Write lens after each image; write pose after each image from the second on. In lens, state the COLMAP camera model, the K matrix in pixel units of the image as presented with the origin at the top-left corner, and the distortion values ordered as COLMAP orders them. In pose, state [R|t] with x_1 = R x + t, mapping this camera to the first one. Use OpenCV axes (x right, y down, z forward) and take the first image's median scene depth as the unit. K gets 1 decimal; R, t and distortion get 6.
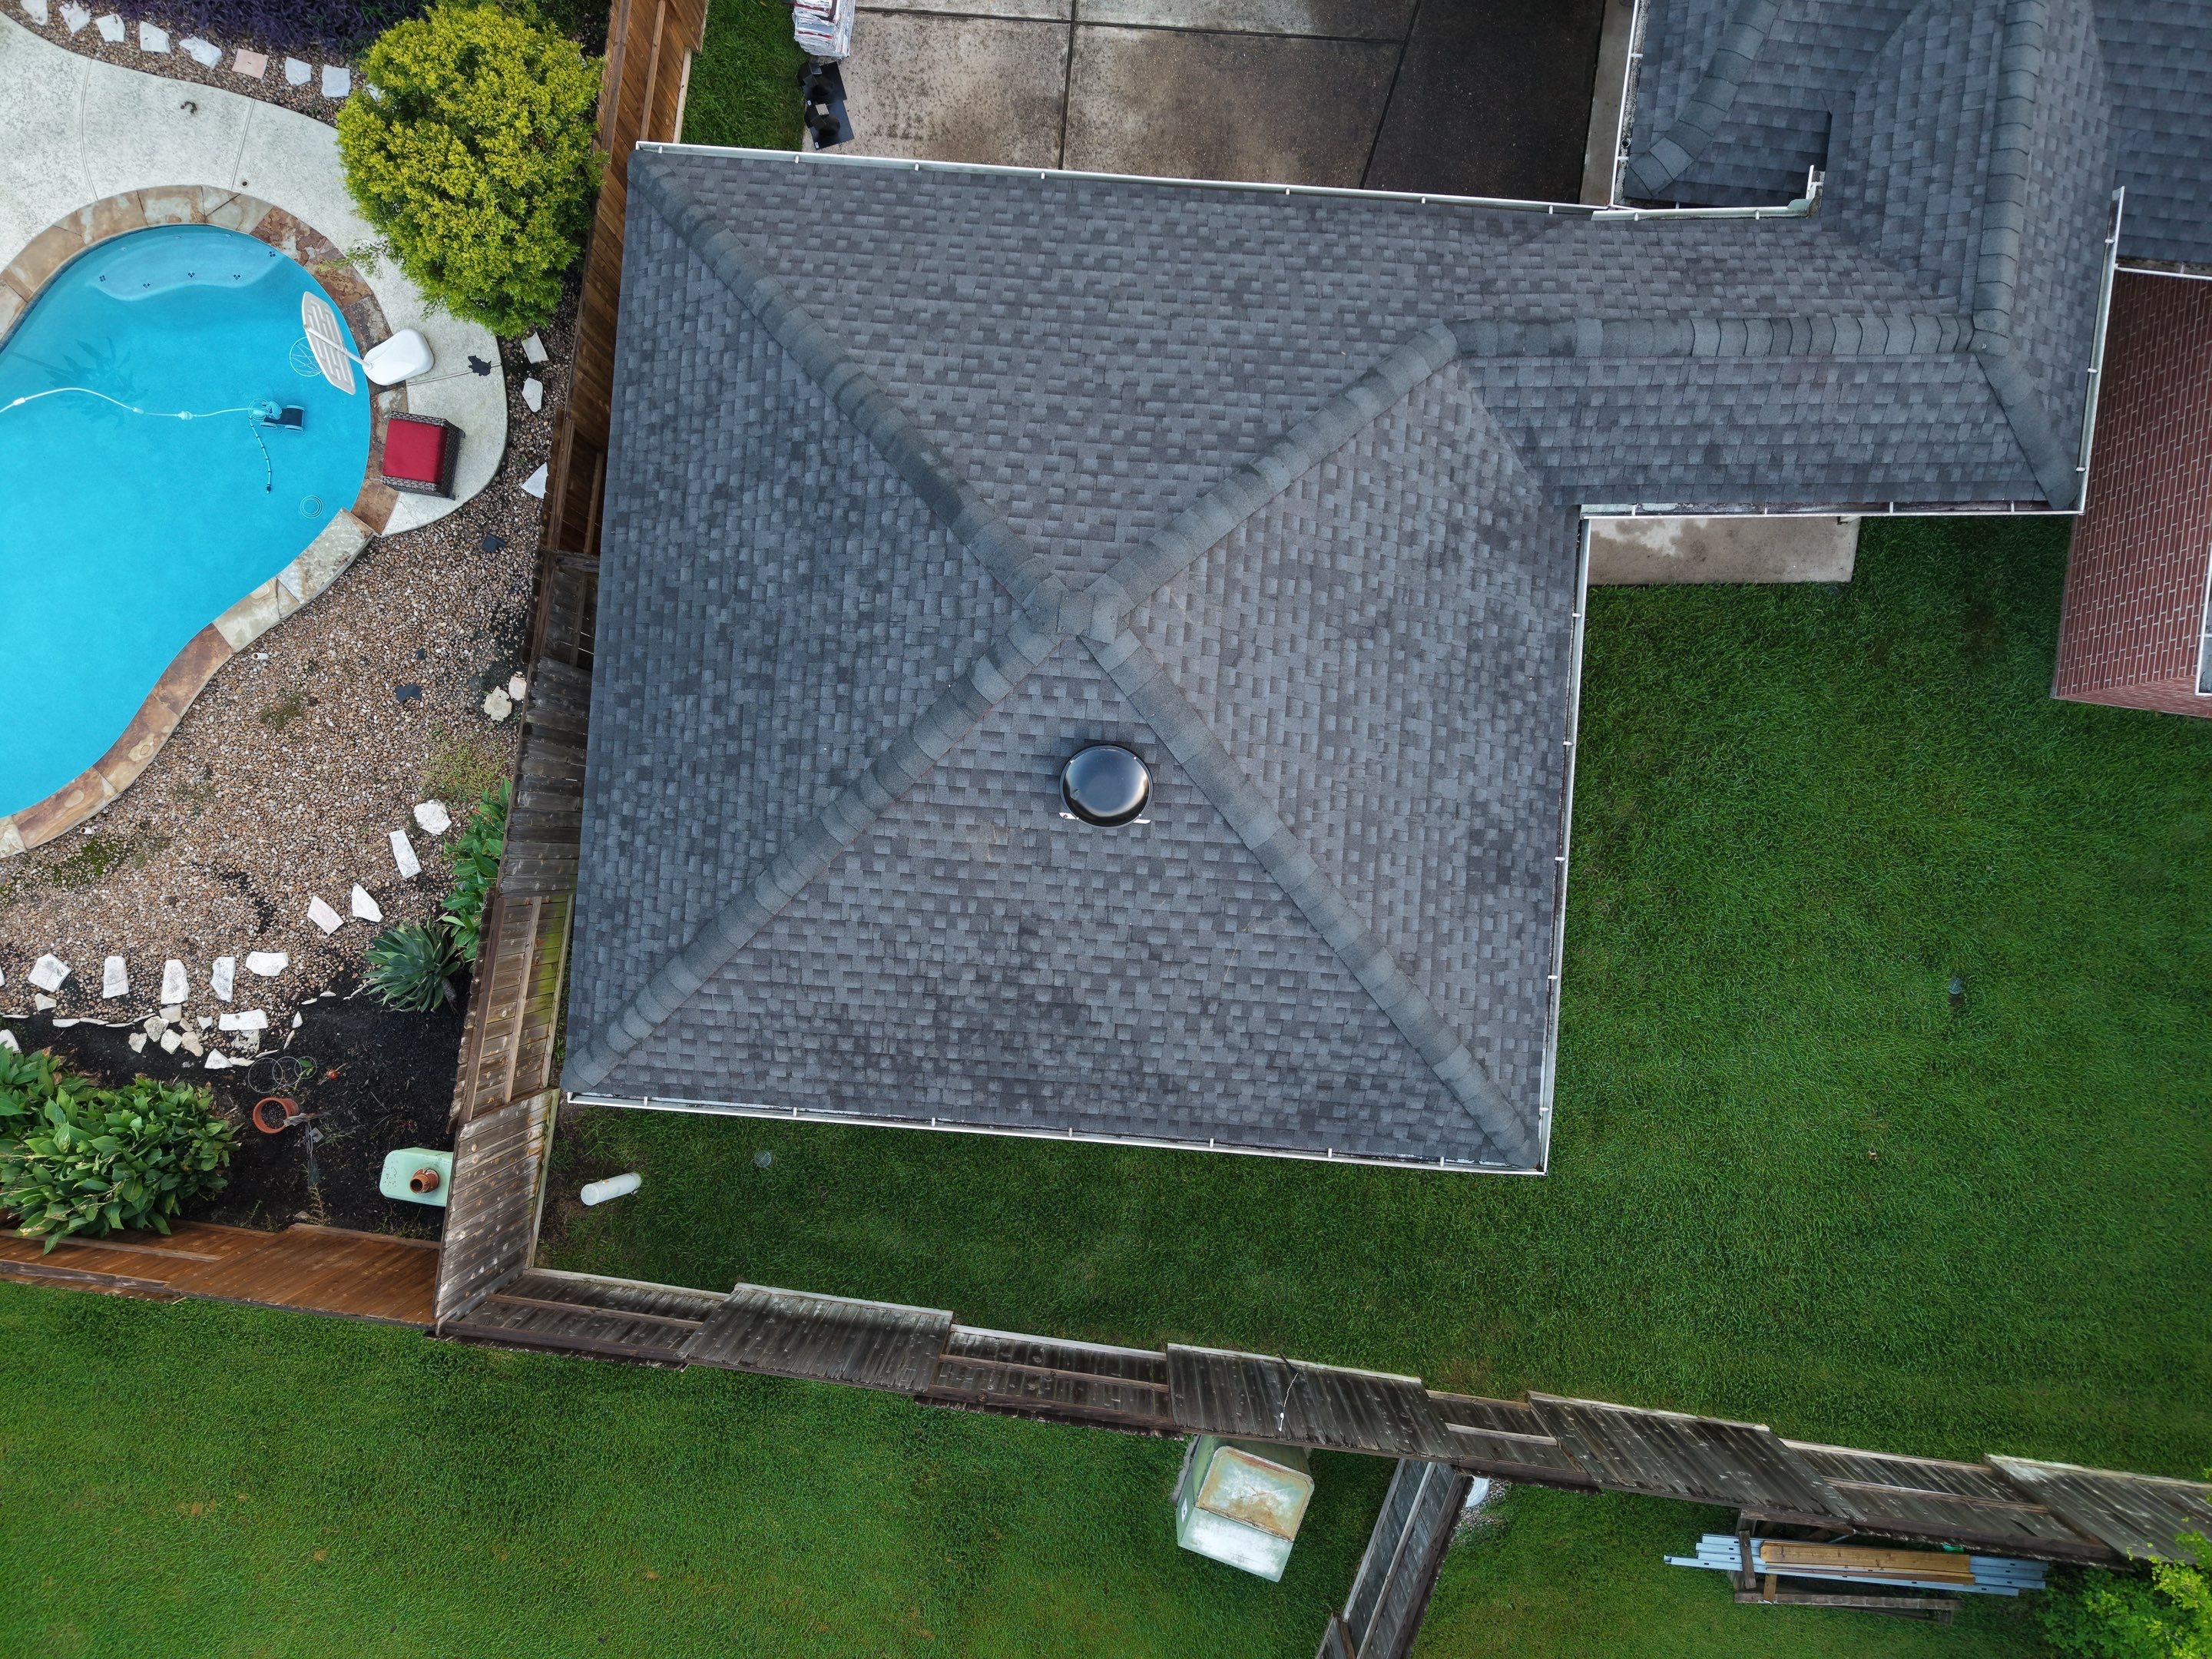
lens RADIAL K [[1516.1, 0, 1106.0], [0, 1516.1, 829.5], [0, 0, 1]] dist [0.006129, -0.002112]
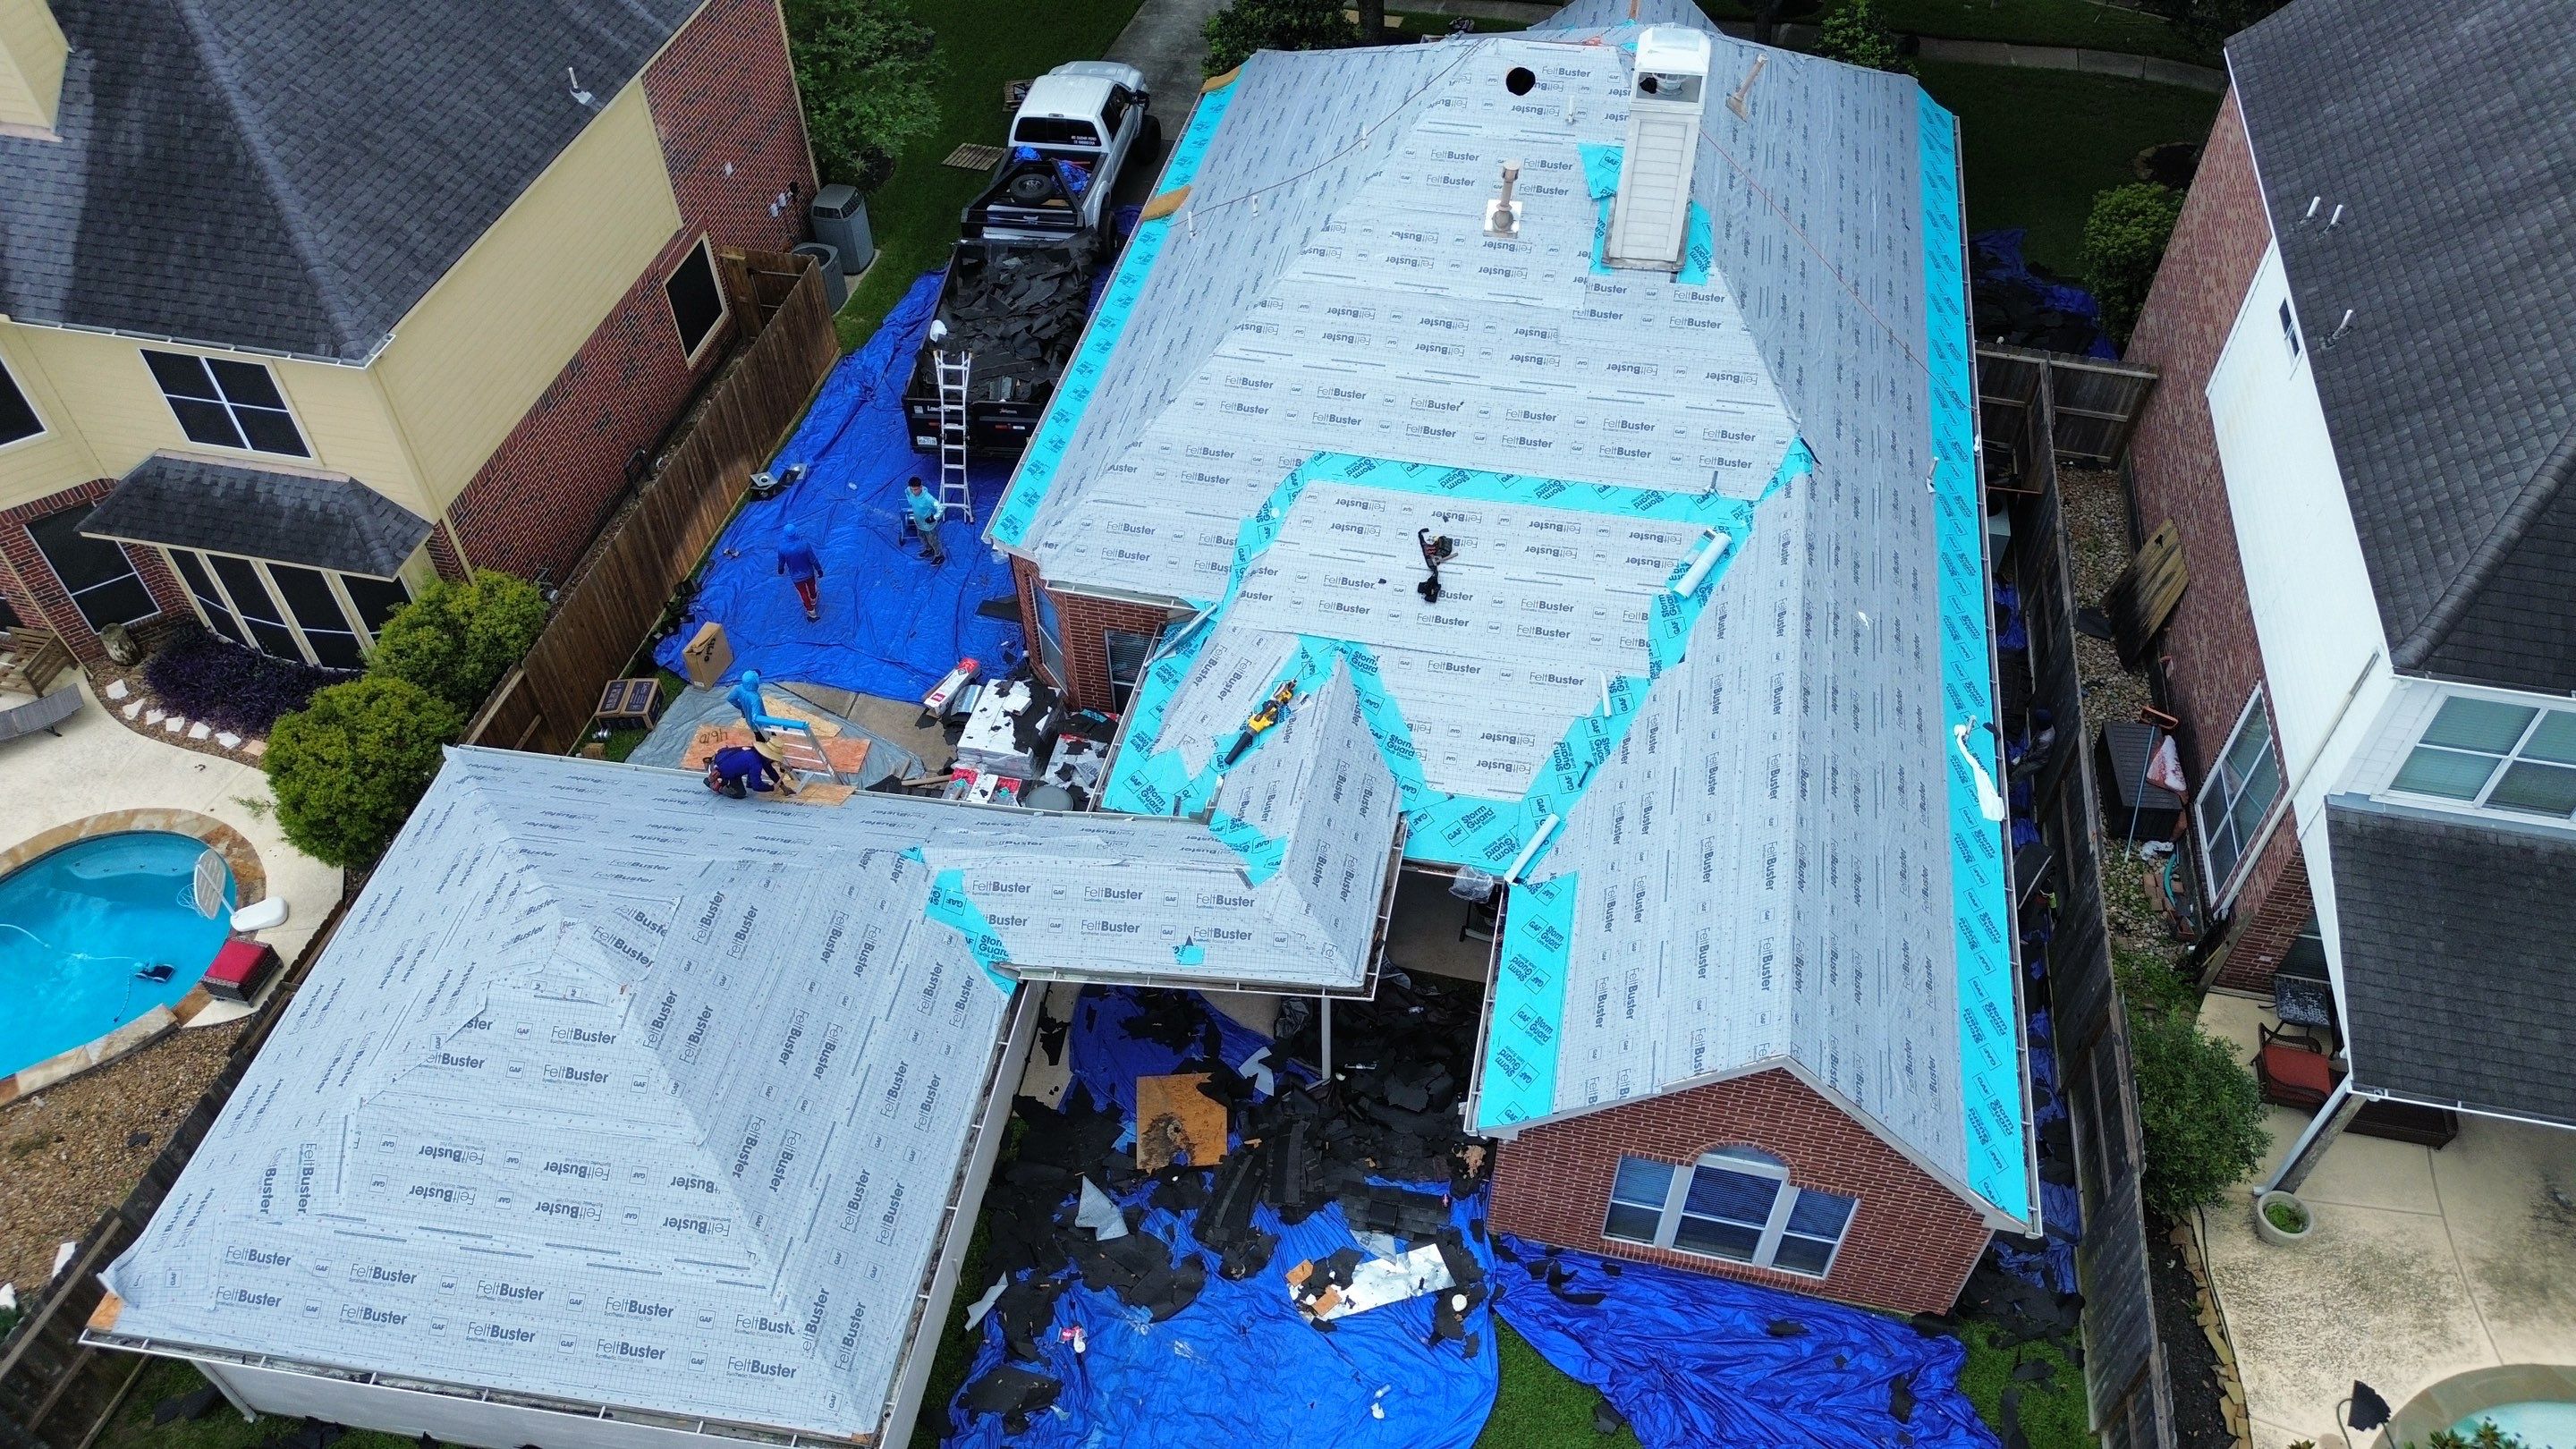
lens RADIAL K [[1834.4, 0, 1288.0], [0, 1834.4, 724.5], [0, 0, 1]] dist [0.075520, -0.072483]
pose [[0.996374, 0.061559, -0.058723, 0.670941], [-0.085065, 0.731901, -0.676081, 0.772245], [0.001361, 0.678625, 0.734484, -0.408993]]
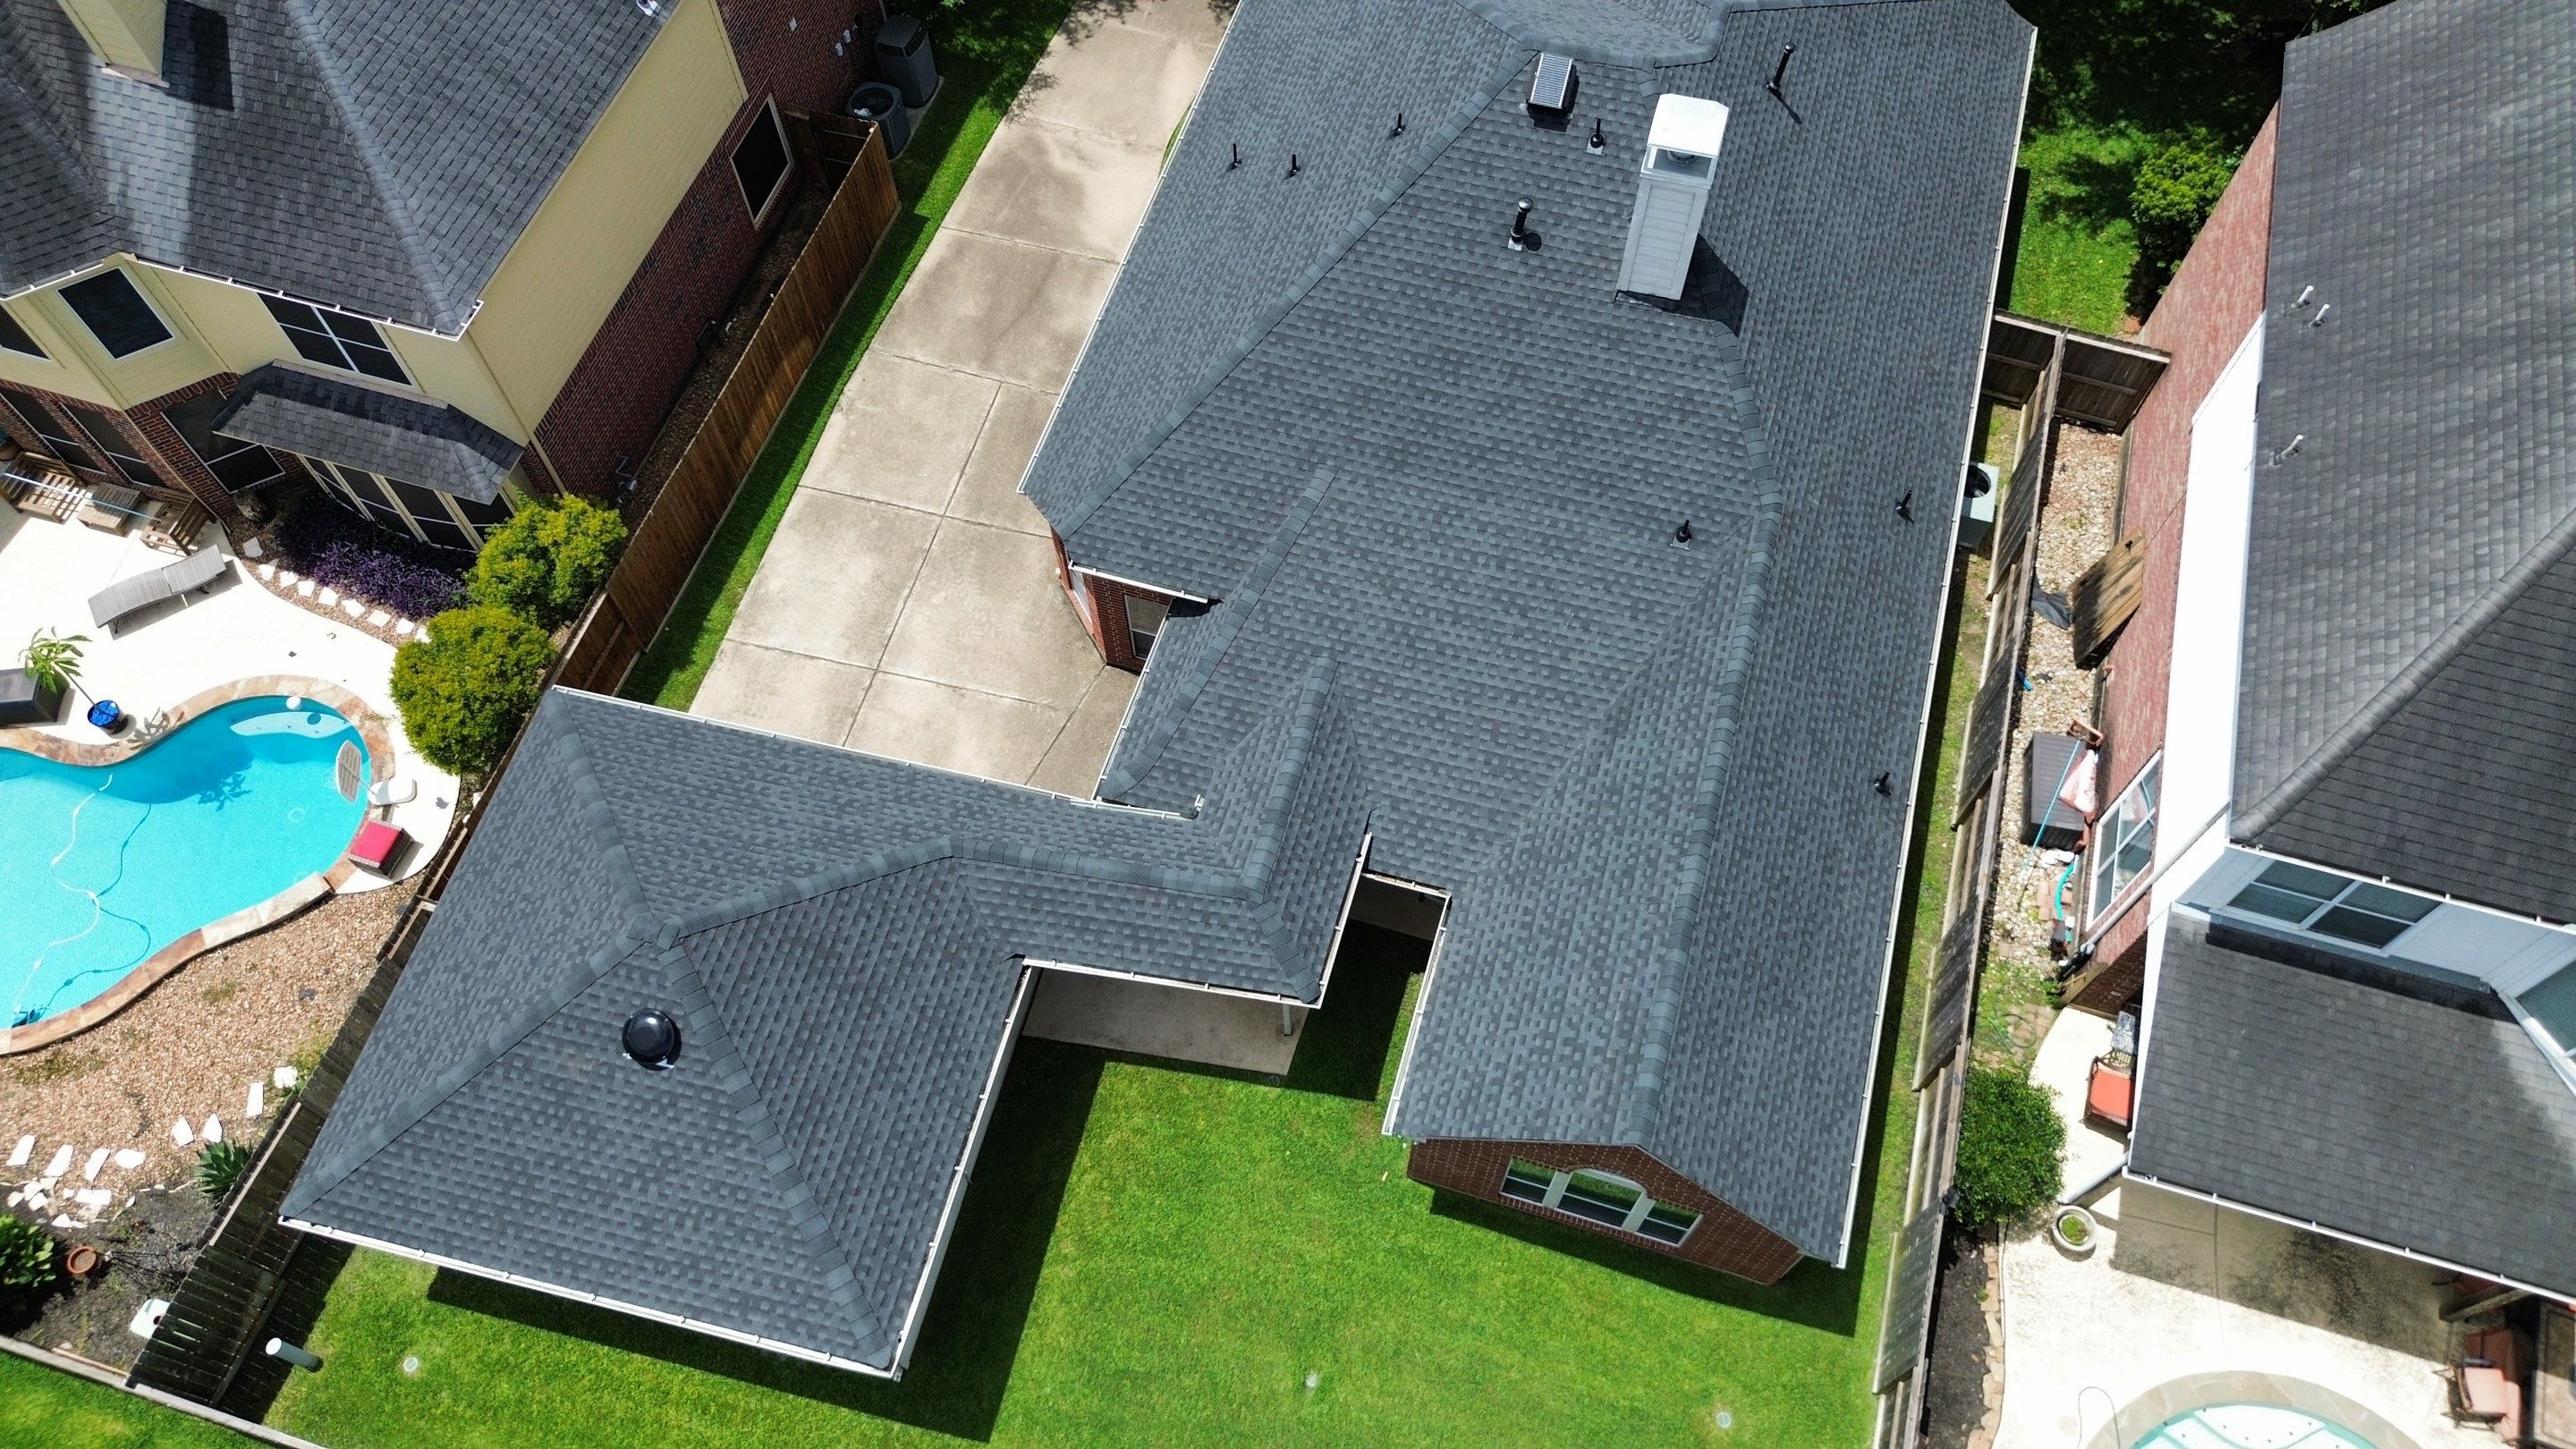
lens RADIAL K [[1844.9, 0, 1288.0], [0, 1844.9, 724.5], [0, 0, 1]] dist [0.068236, -0.069231]
pose [[0.985448, 0.149328, -0.081193, 0.750609], [-0.169974, 0.866563, -0.469231, 0.478958], [0.000289, 0.476203, 0.879335, -0.916999]]
